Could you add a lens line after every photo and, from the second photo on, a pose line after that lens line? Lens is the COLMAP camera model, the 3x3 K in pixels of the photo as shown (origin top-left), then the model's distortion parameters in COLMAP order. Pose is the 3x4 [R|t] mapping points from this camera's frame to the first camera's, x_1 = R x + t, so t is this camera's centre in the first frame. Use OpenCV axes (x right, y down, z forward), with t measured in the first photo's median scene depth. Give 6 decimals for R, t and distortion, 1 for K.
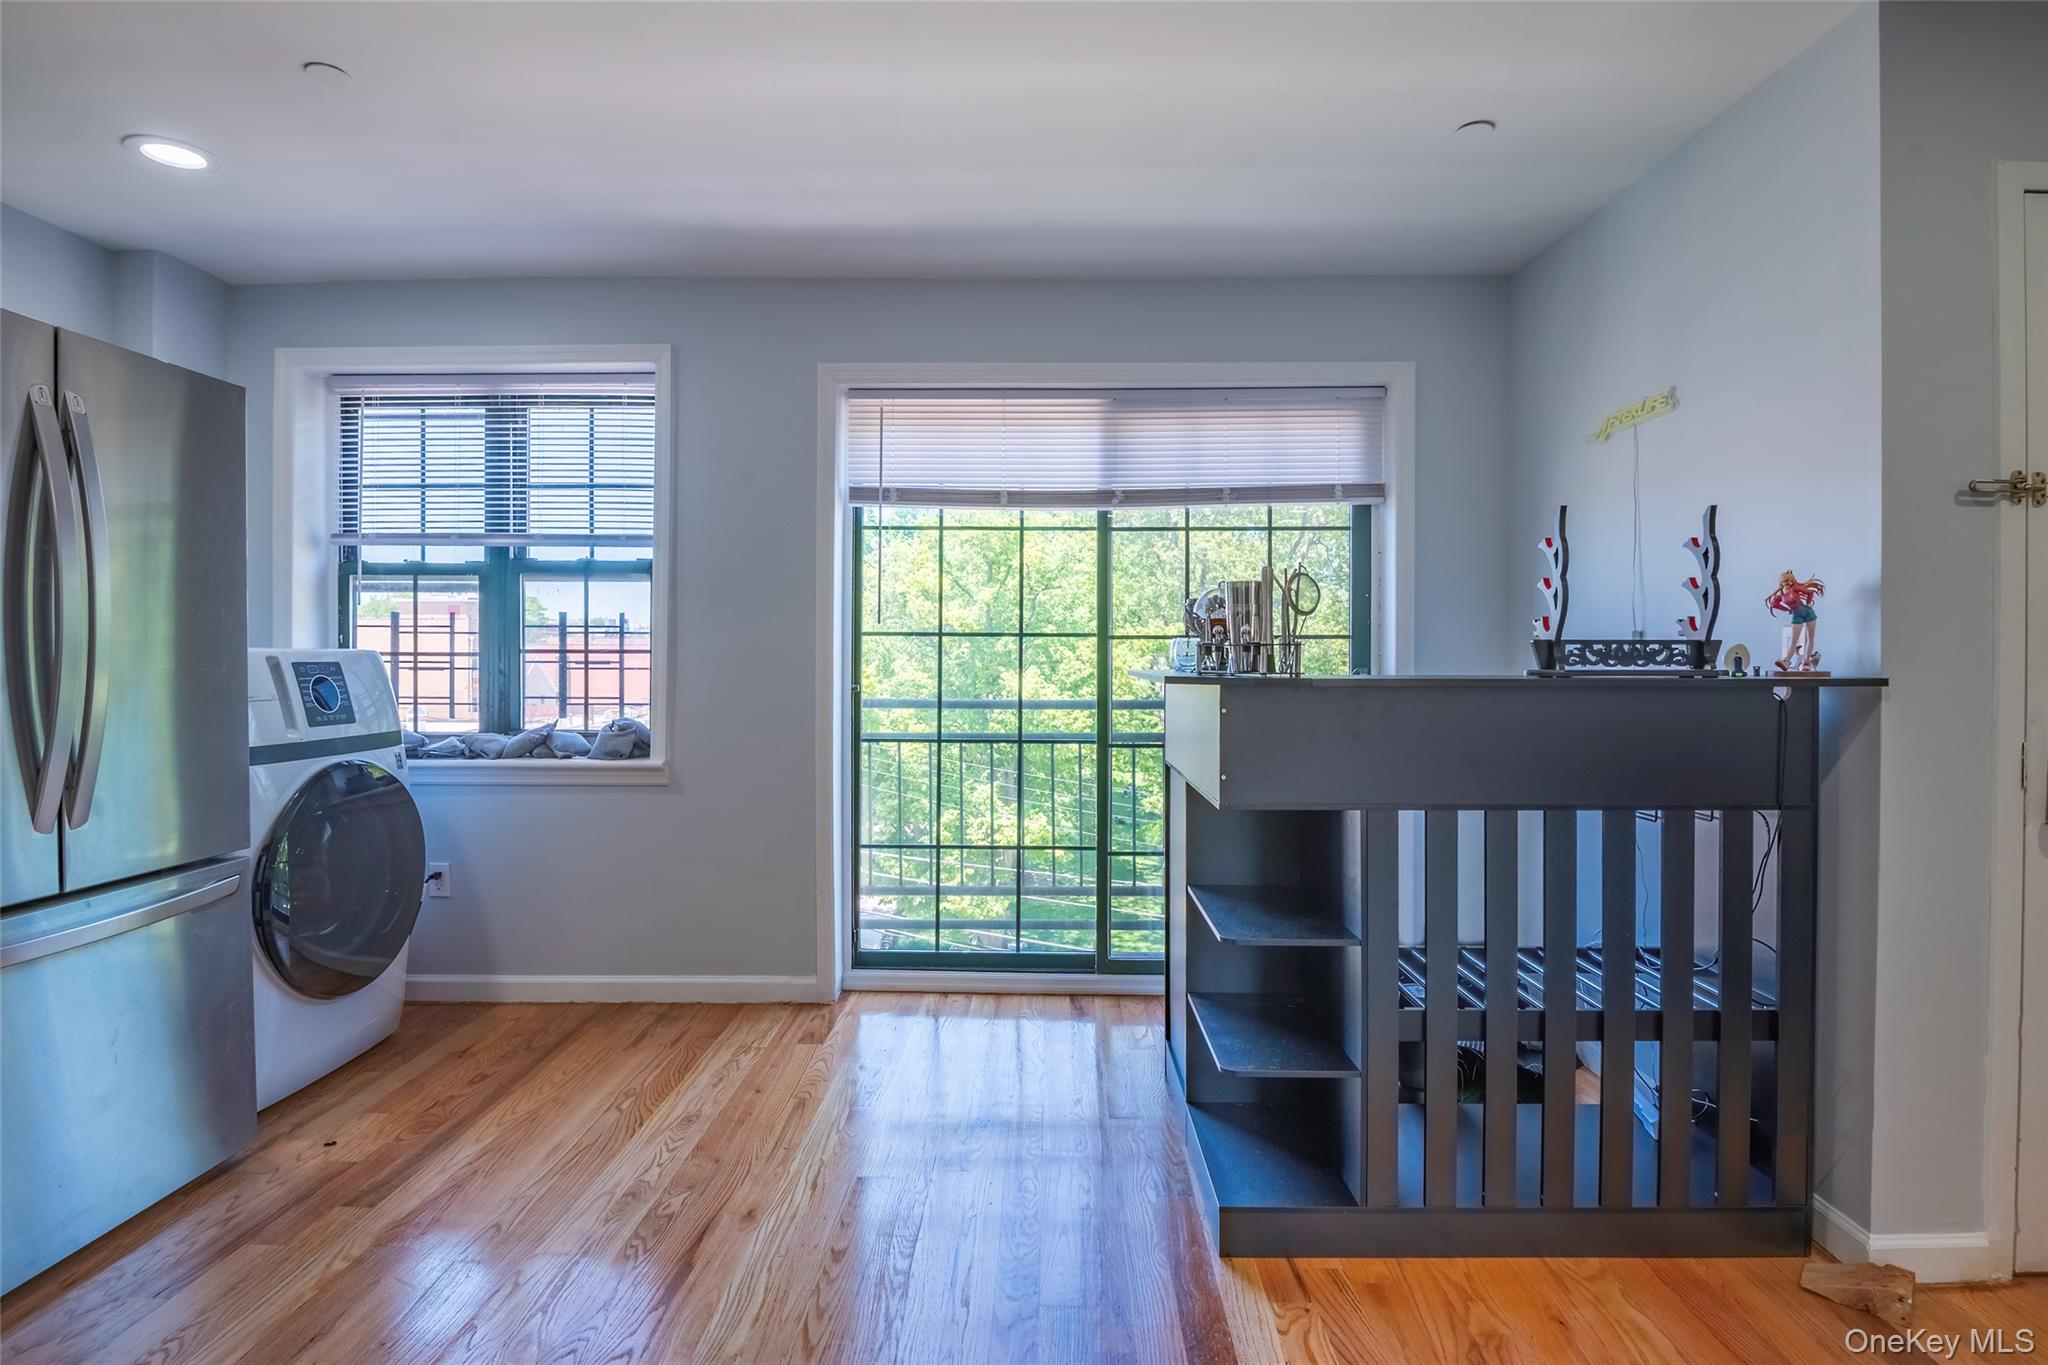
lens RADIAL K [[1004.3, 0, 1015.2], [0, 1004.3, 653.5], [0, 0, 1]] dist [-0.003945, -0.010060]
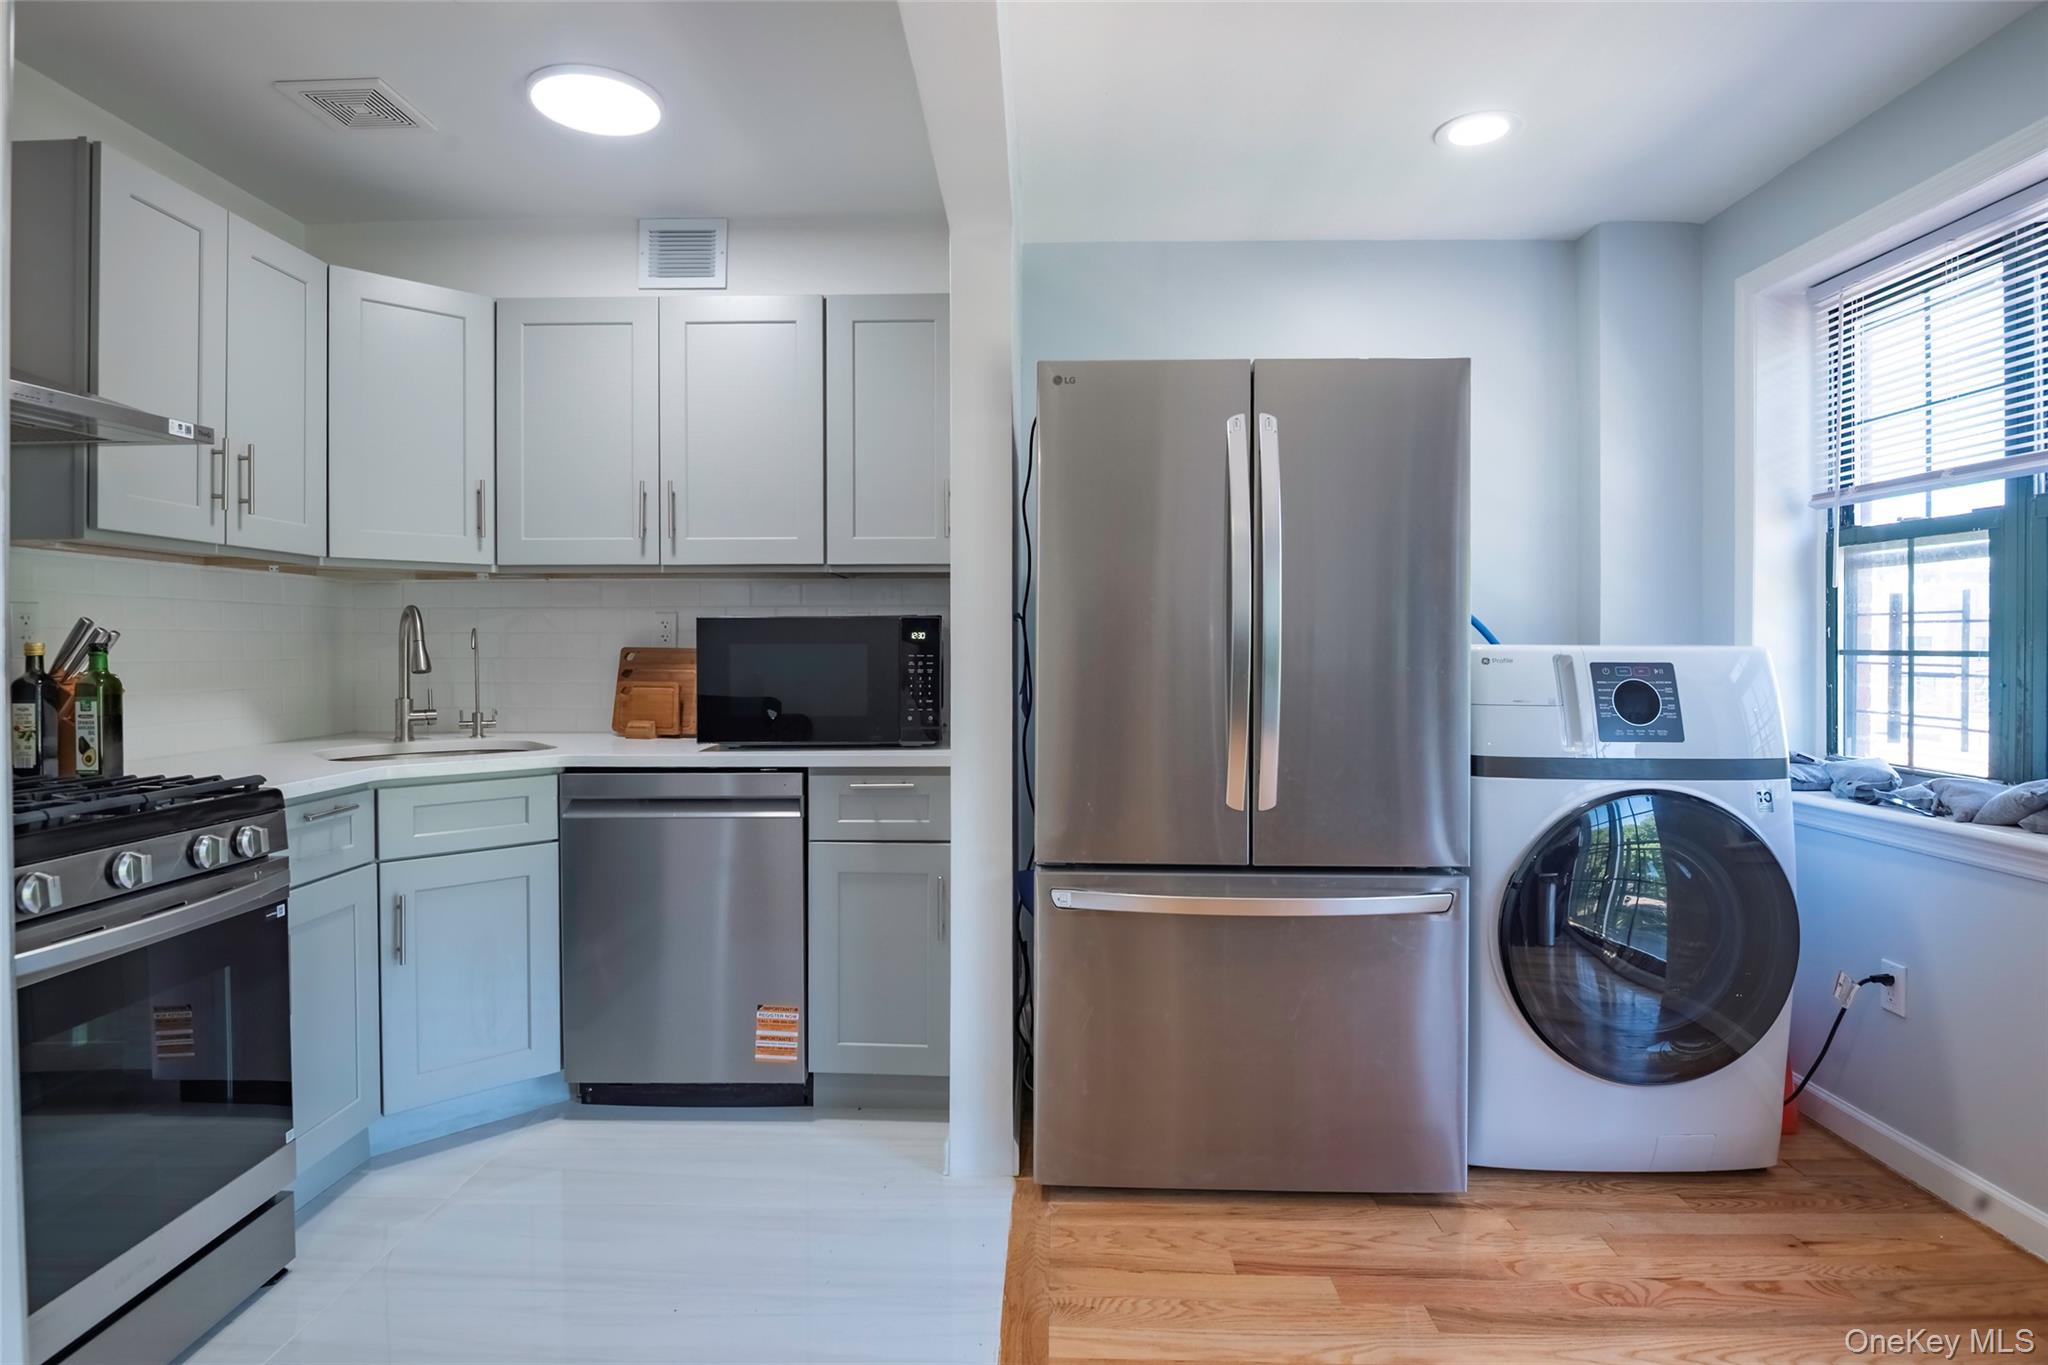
lens RADIAL K [[1079.3, 0, 1013.8], [0, 1079.3, 661.5], [0, 0, 1]] dist [-0.002665, -0.013404]
pose [[-0.001484, 0.013034, -0.999914, 0.139485], [-0.002421, 0.999912, 0.013038, -0.001582], [0.999996, 0.002440, -0.001452, 0.401819]]
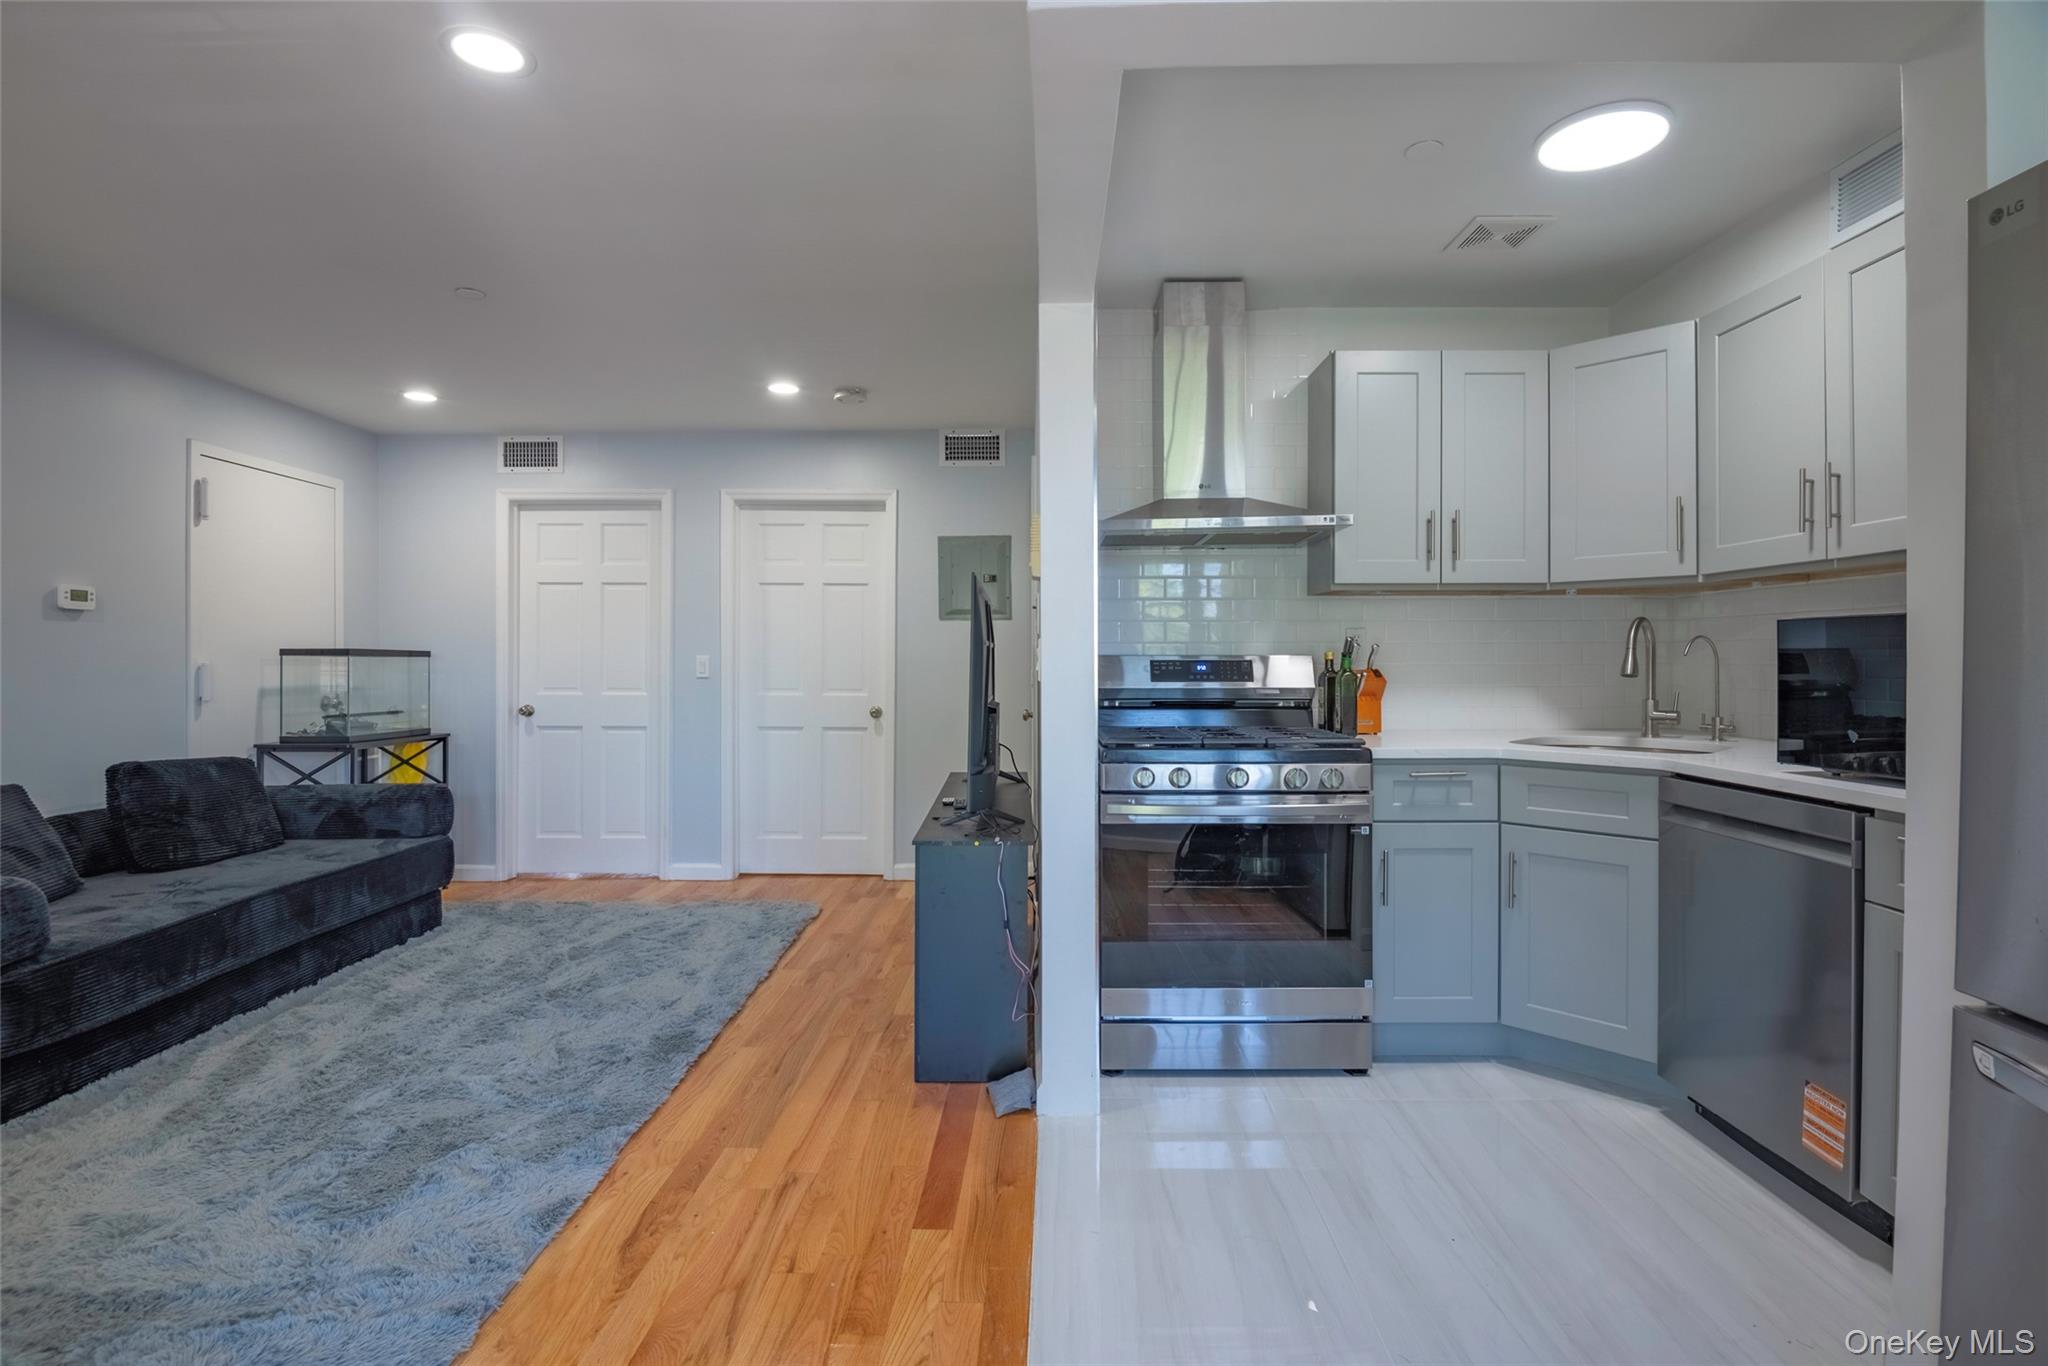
lens RADIAL K [[960.9, 0, 1036.9], [0, 960.9, 664.0], [0, 0, 1]] dist [-0.016449, -0.005103]
pose [[-0.999838, 0.001518, -0.017946, -0.160479], [0.001343, 0.999952, 0.009738, -0.000997], [0.017960, 0.009713, -0.999792, 0.777065]]
